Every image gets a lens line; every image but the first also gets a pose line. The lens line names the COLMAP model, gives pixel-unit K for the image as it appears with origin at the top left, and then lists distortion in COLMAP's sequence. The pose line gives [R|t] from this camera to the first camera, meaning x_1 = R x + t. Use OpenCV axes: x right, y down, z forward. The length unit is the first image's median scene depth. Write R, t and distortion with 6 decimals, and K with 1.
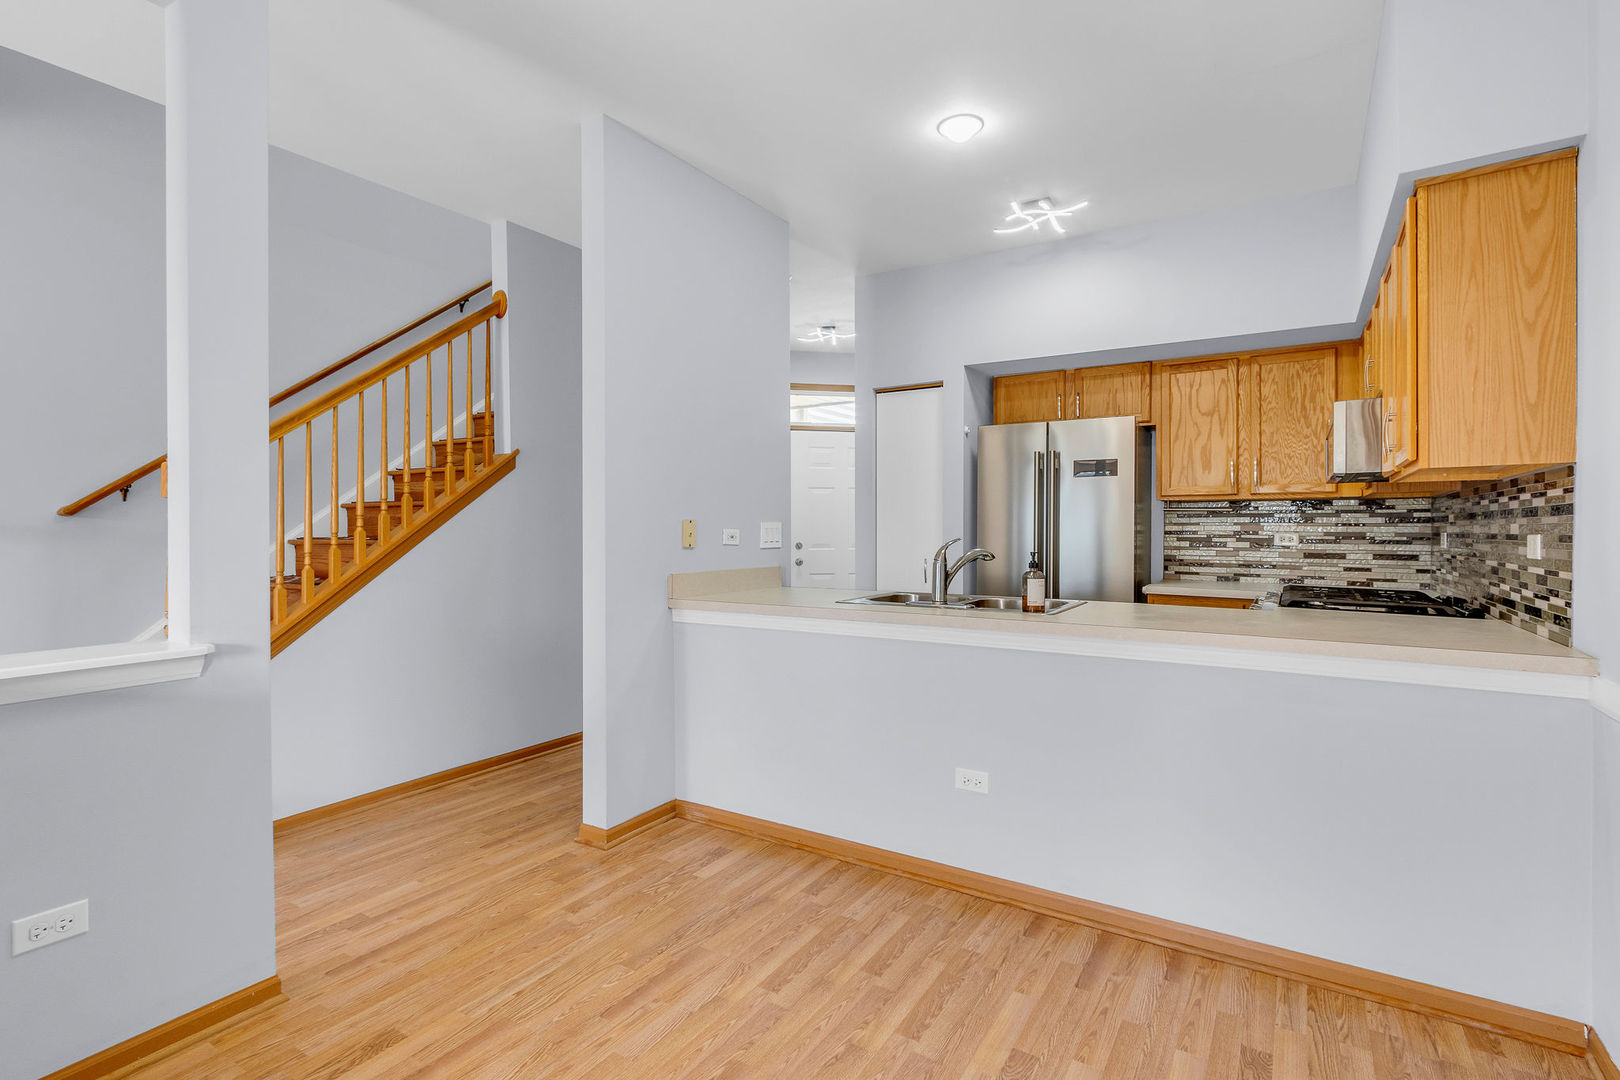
lens RADIAL K [[785.5, 0, 815.6], [0, 785.5, 528.6], [0, 0, 1]] dist [-0.009678, -0.000886]
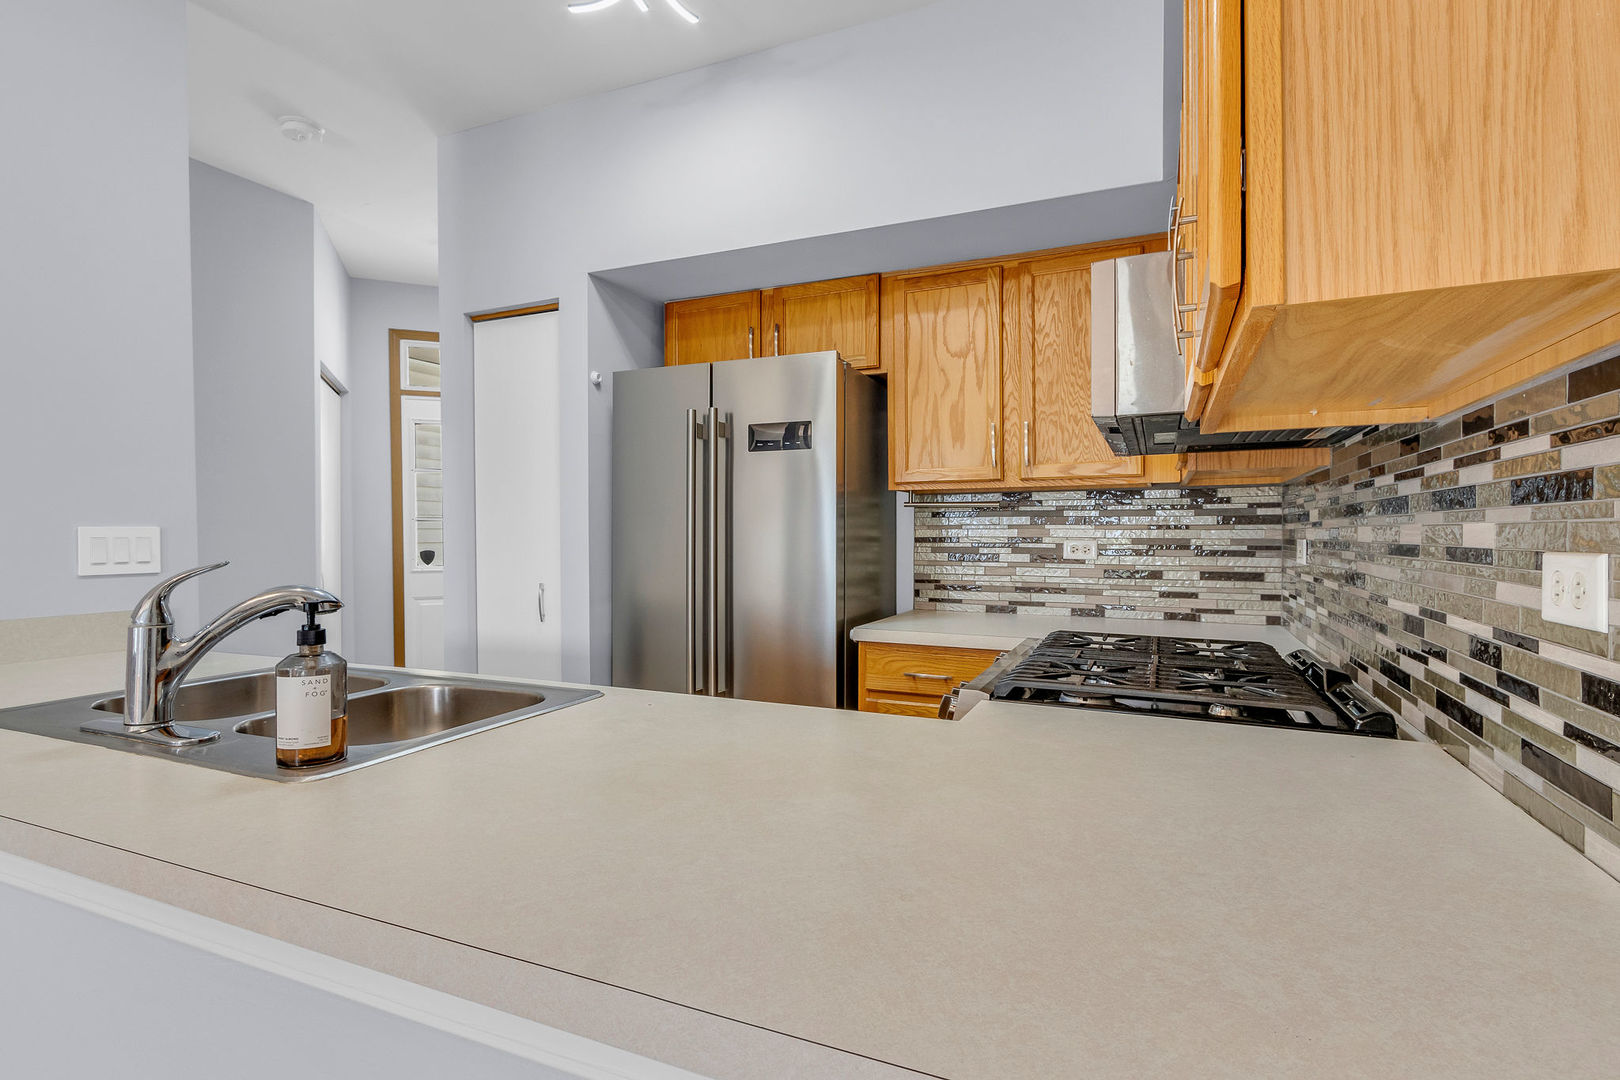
lens RADIAL K [[785.5, 0, 815.6], [0, 785.5, 528.6], [0, 0, 1]] dist [-0.009678, -0.000886]
pose [[0.990933, -0.003840, 0.134301, 0.302029], [0.004609, 0.999975, -0.005412, -0.001478], [-0.134277, 0.005982, 0.990926, 0.387560]]
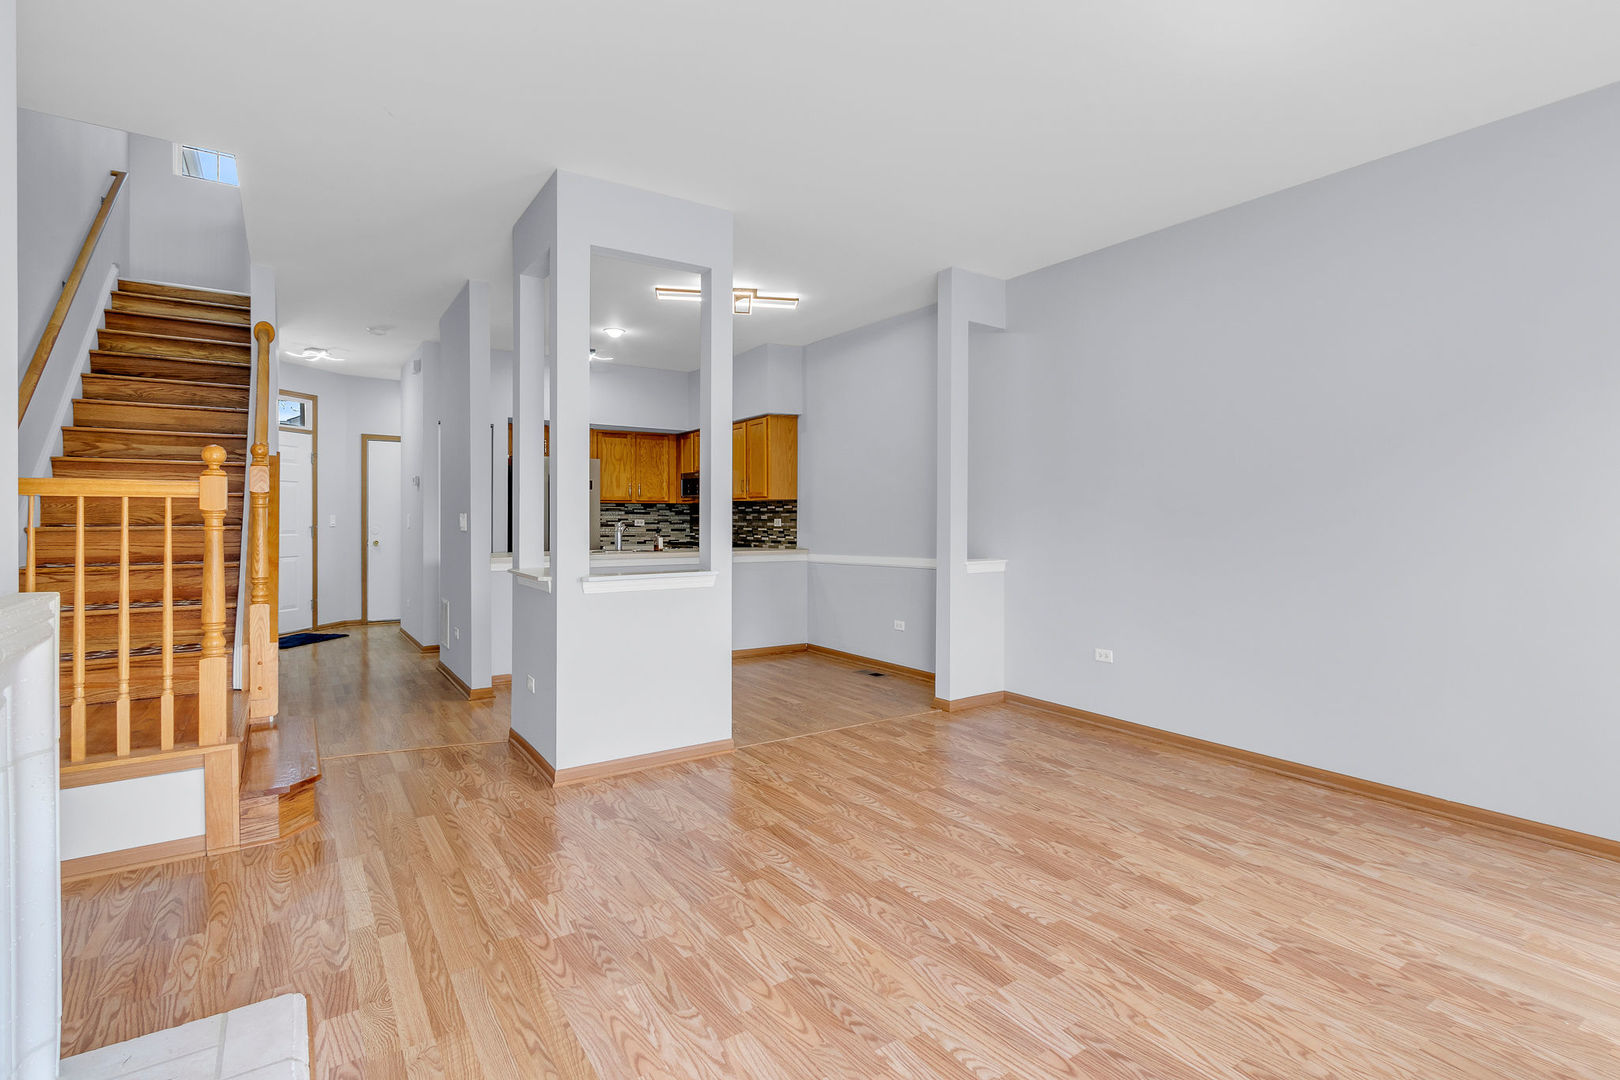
lens RADIAL K [[785.5, 0, 815.6], [0, 785.5, 528.6], [0, 0, 1]] dist [-0.009678, -0.000886]
pose [[0.420561, -0.011983, 0.907185, -1.136619], [0.000006, 0.999913, 0.013205, 0.002731], [-0.907264, -0.005548, 0.420524, -0.314609]]
